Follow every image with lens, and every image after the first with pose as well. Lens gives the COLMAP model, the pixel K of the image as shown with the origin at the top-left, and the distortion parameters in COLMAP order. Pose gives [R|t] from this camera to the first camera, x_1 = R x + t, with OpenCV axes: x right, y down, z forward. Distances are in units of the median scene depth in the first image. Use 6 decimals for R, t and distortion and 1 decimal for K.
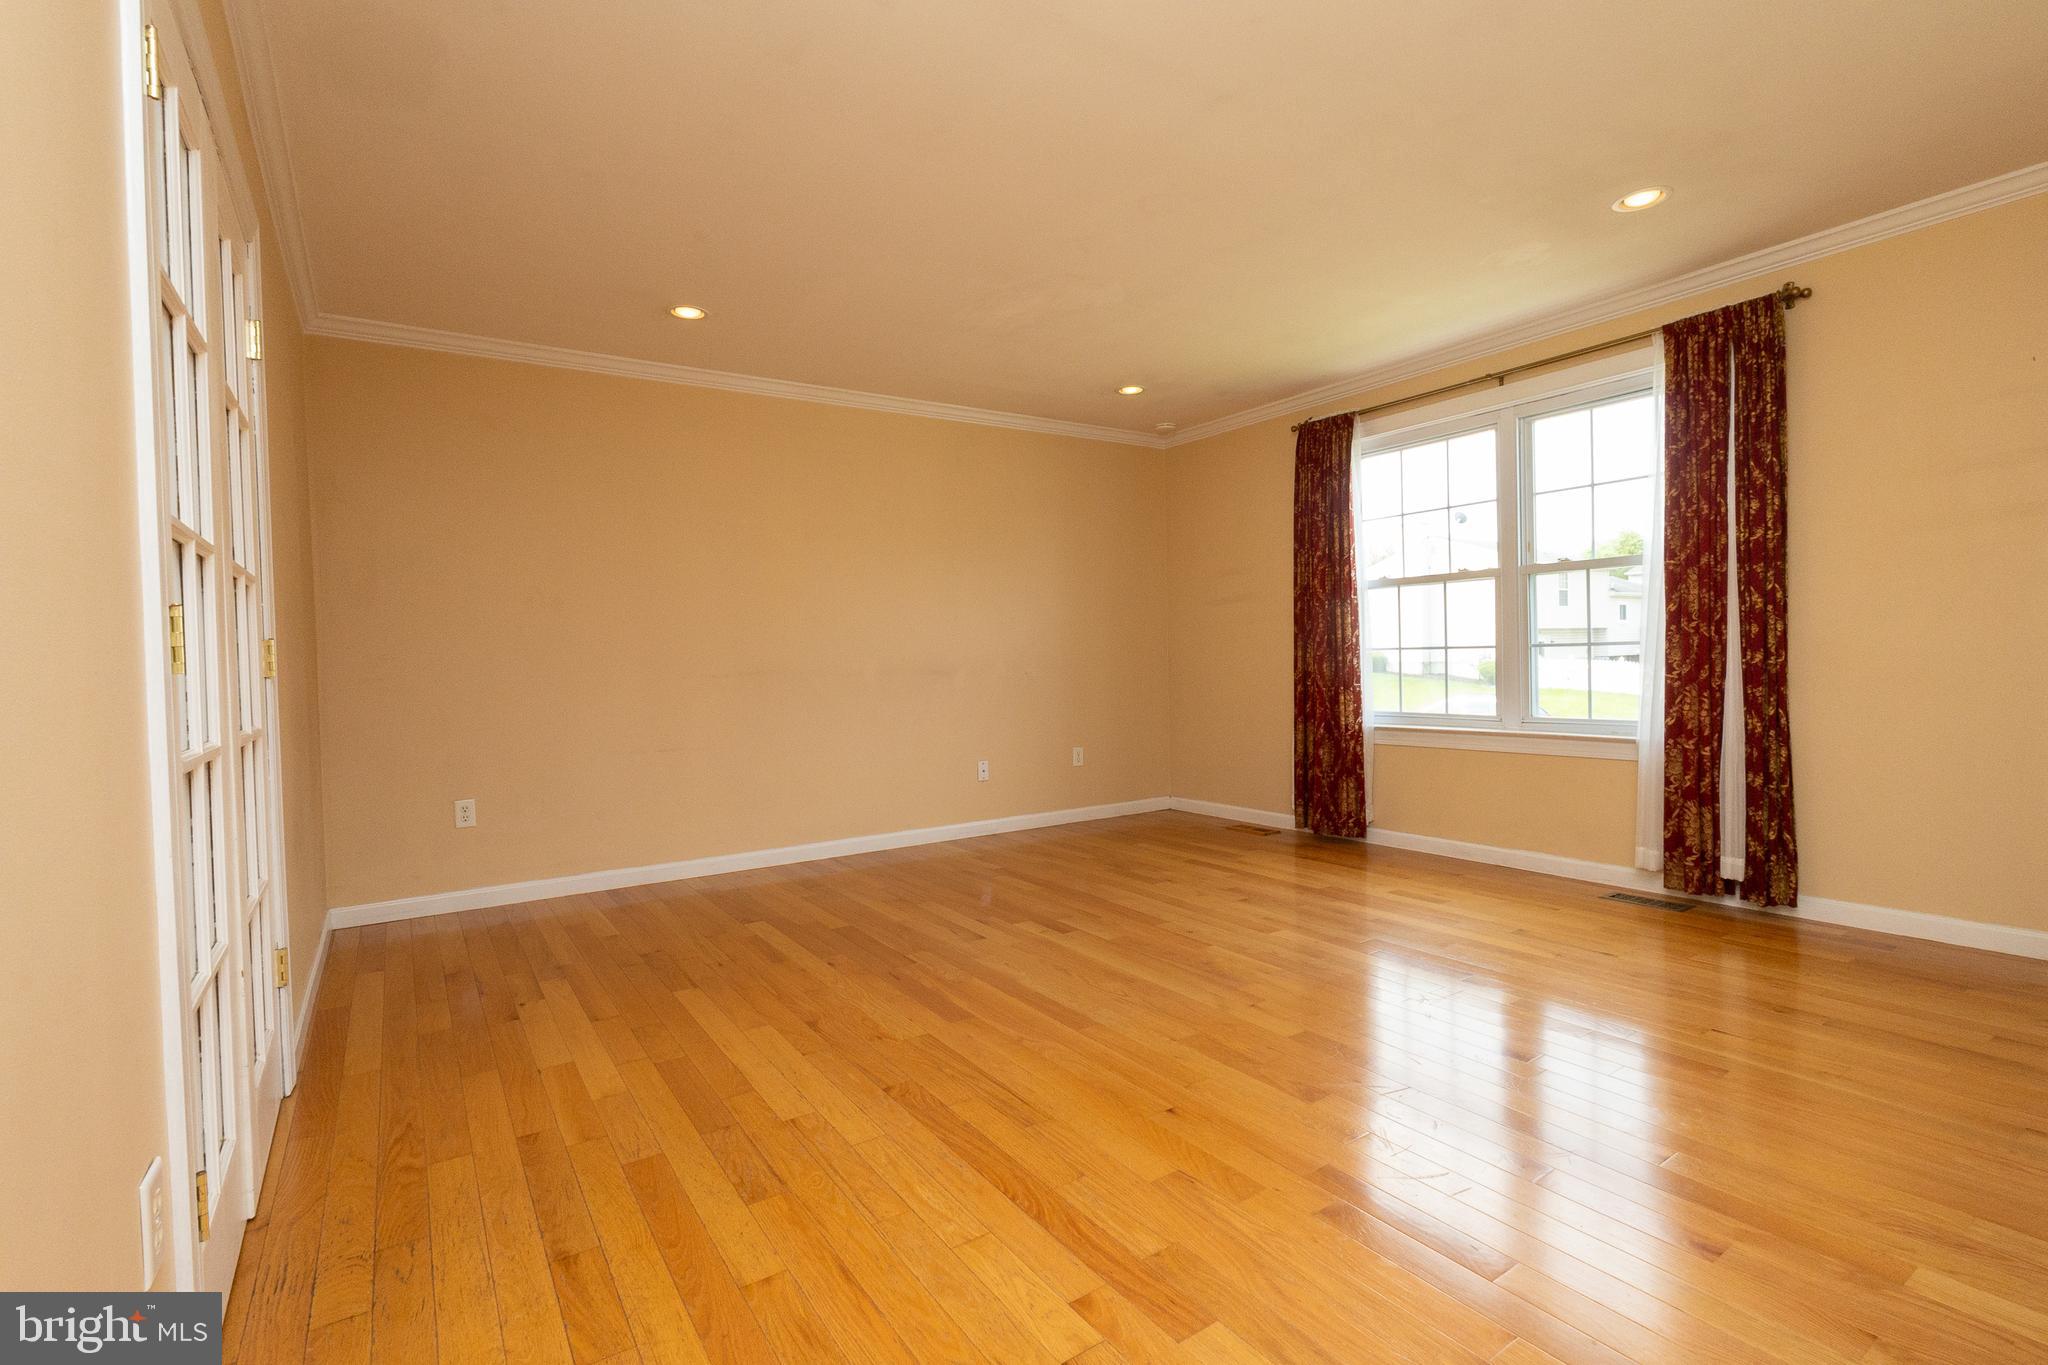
lens RADIAL K [[963.3, 0, 1027.3], [0, 963.3, 674.7], [0, 0, 1]] dist [0.001094, -0.000715]
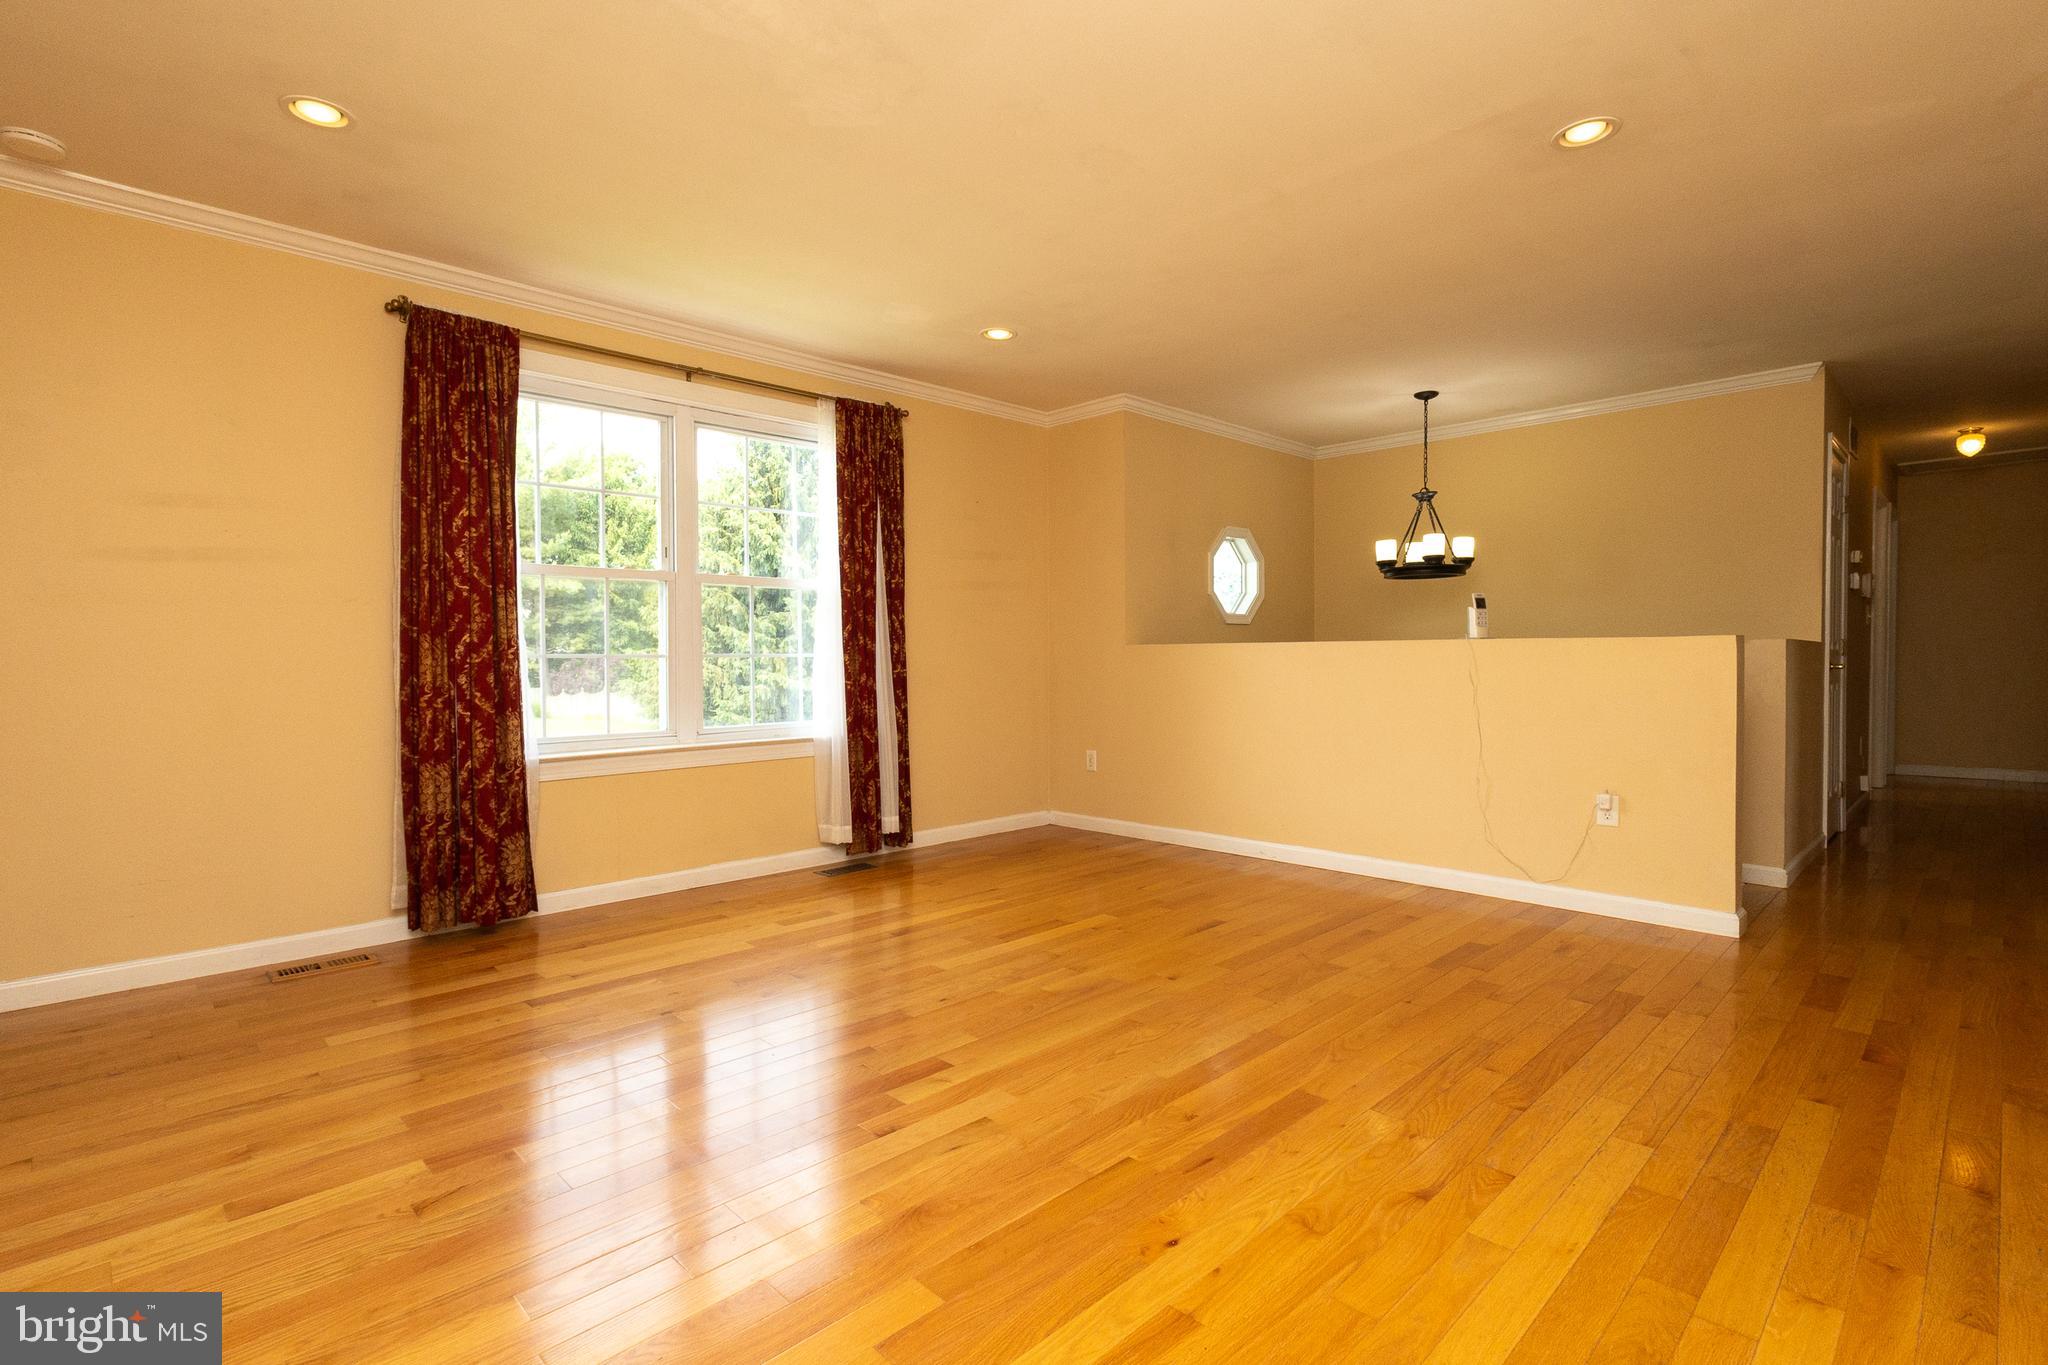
lens RADIAL K [[963.3, 0, 1044.7], [0, 963.3, 681.6], [0, 0, 1]] dist [0.001094, -0.000715]
pose [[-0.199792, -0.002483, 0.979835, -0.515354], [0.024042, 0.999683, 0.007436, -0.002779], [-0.979543, 0.025043, -0.199669, 0.864322]]
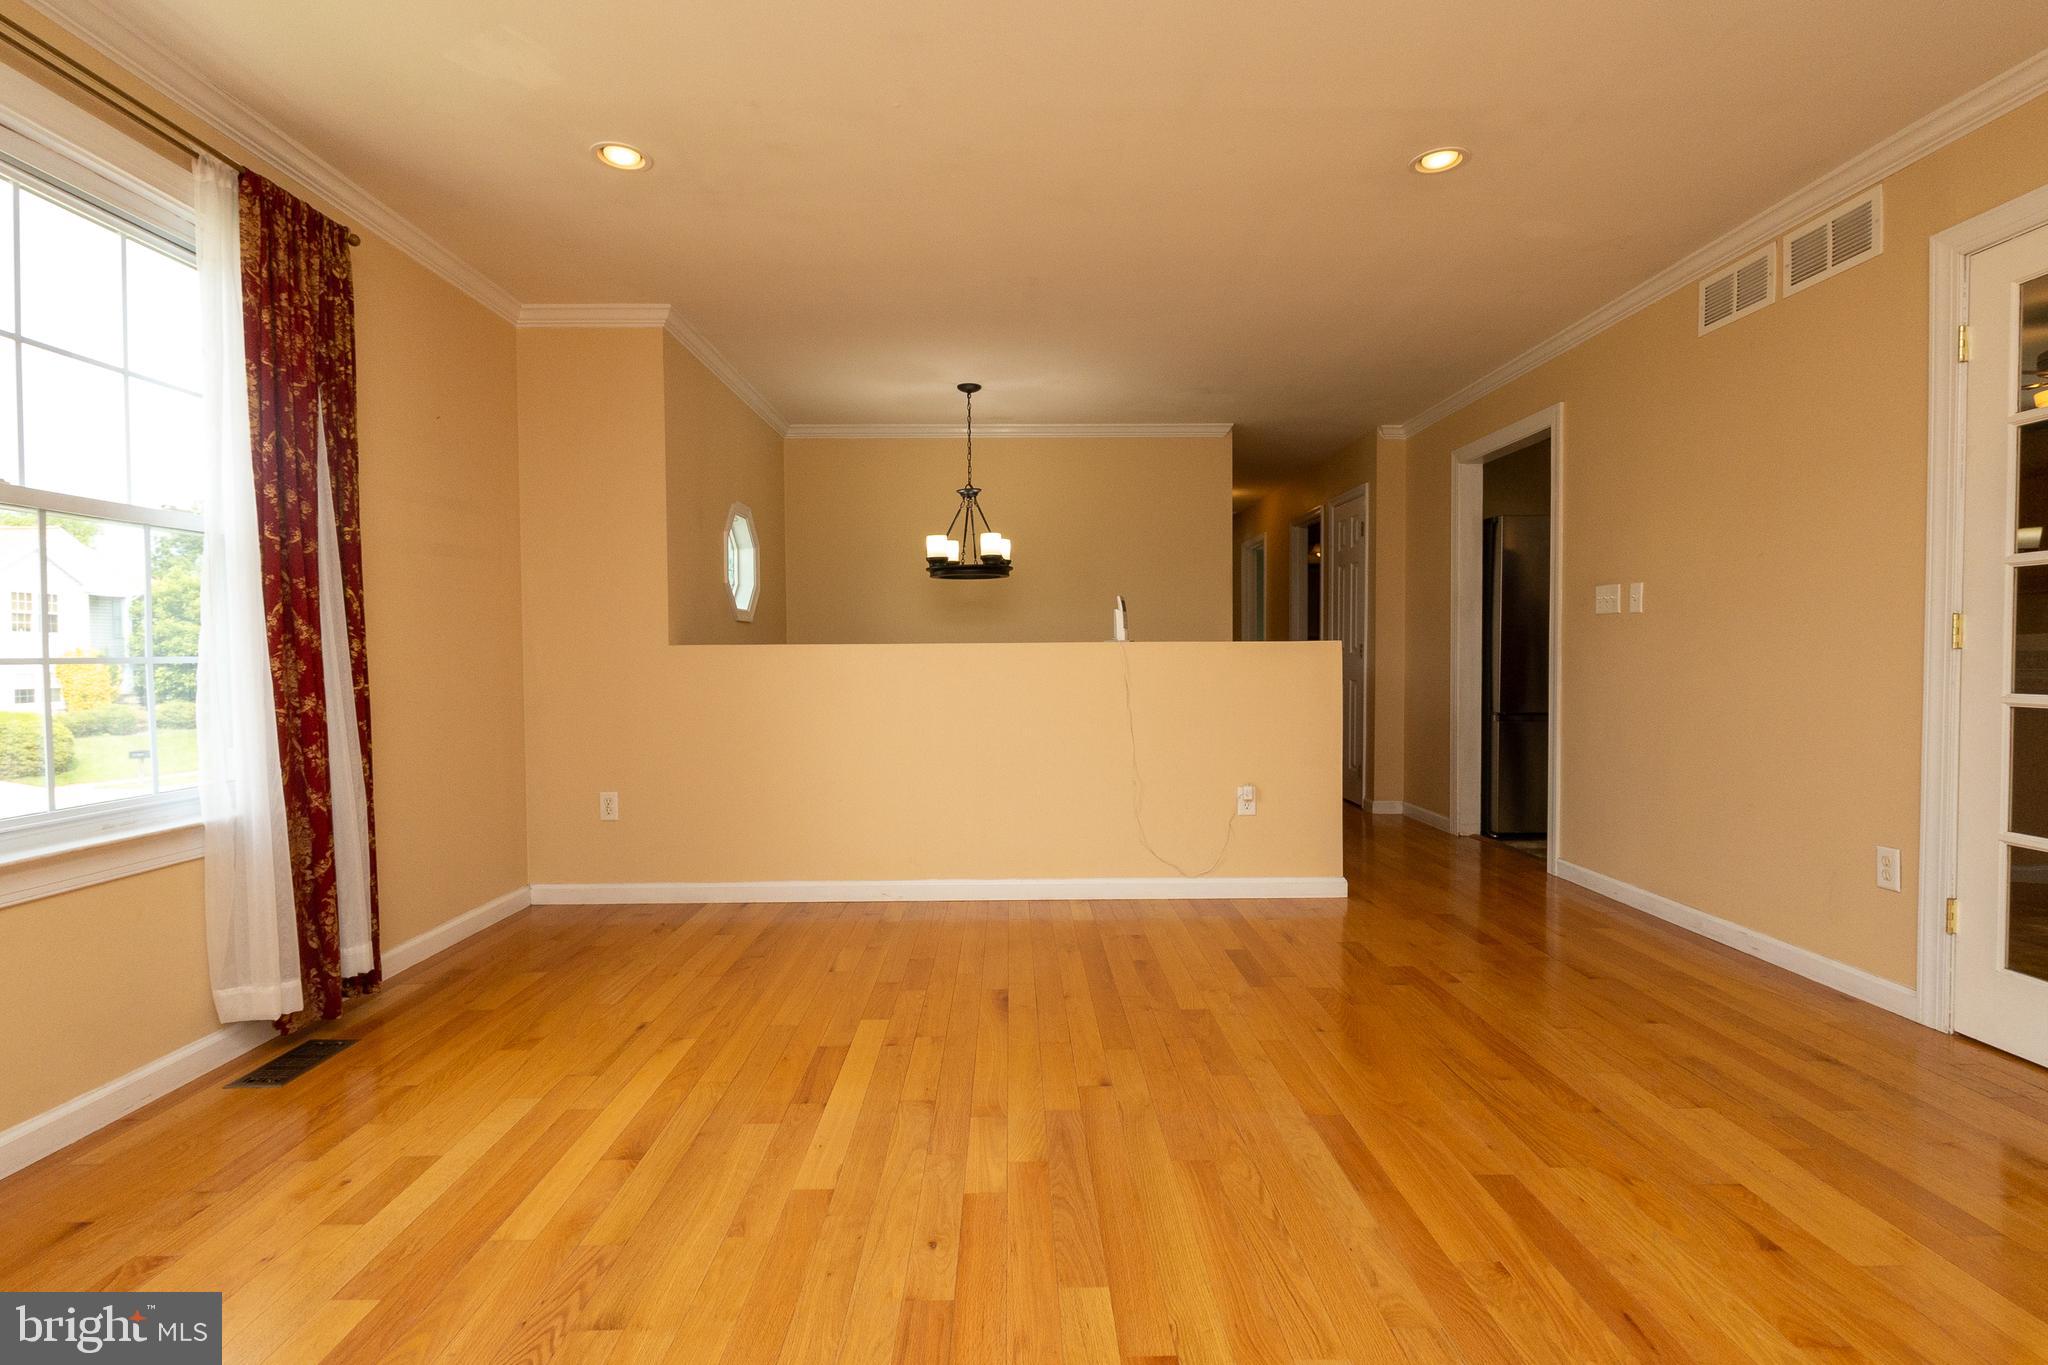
lens RADIAL K [[963.3, 0, 1031.1], [0, 963.3, 678.8], [0, 0, 1]] dist [0.001094, -0.000715]
pose [[-0.838217, 0.012777, 0.545187, -0.107992], [0.031664, 0.999179, 0.025265, -0.018367], [-0.544417, 0.038441, -0.837934, 1.099169]]
